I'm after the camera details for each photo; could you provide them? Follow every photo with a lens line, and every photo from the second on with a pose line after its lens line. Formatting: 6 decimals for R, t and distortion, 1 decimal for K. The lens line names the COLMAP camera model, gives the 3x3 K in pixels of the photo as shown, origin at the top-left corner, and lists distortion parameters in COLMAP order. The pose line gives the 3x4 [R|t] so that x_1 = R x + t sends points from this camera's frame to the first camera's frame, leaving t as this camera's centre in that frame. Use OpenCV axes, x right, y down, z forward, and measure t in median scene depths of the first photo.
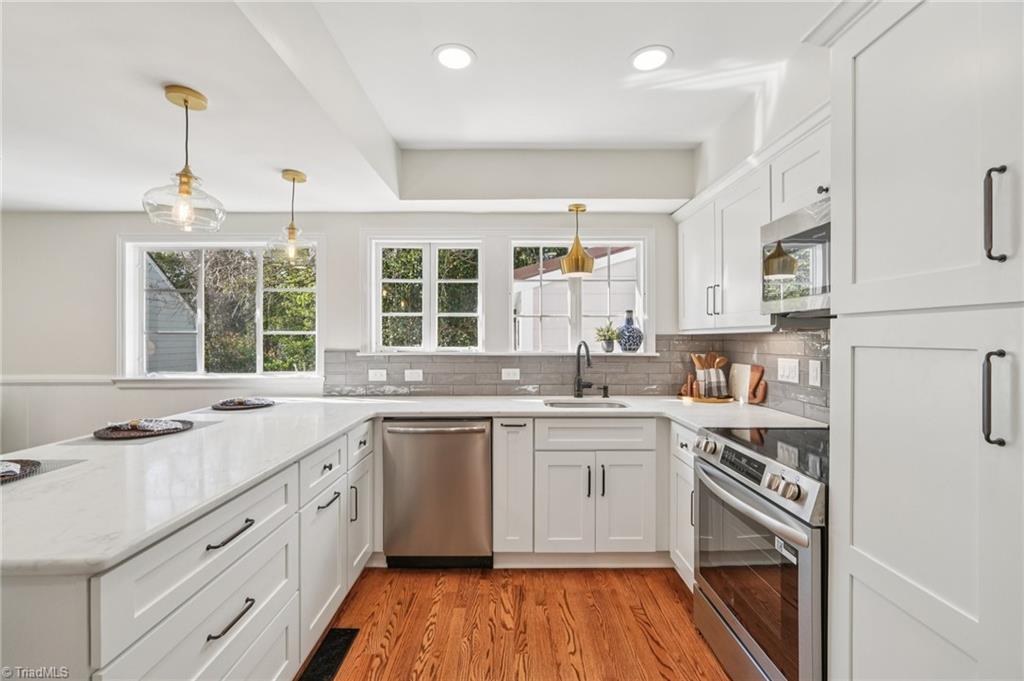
lens RADIAL K [[430.9, 0, 508.5], [0, 430.9, 339.5], [0, 0, 1]] dist [-0.010127, 0.002171]
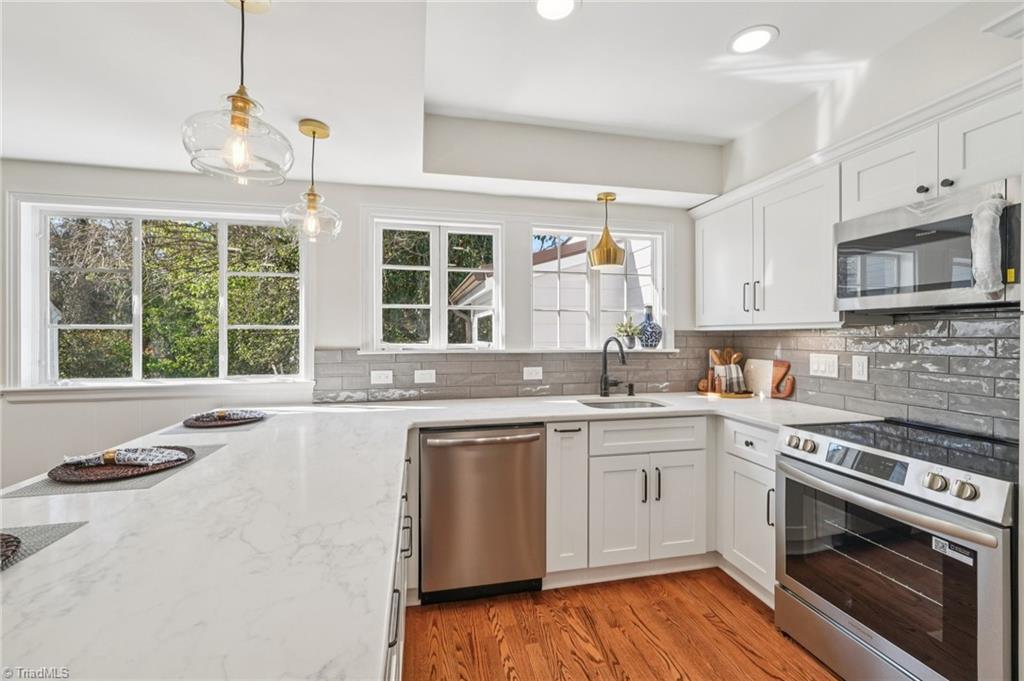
lens RADIAL K [[430.9, 0, 513.8], [0, 430.9, 336.7], [0, 0, 1]] dist [-0.010127, 0.002171]
pose [[0.977336, -0.000039, 0.211692, -0.289458], [-0.000662, 0.999995, 0.003239, -0.000469], [-0.211691, -0.003306, 0.977331, 0.138832]]
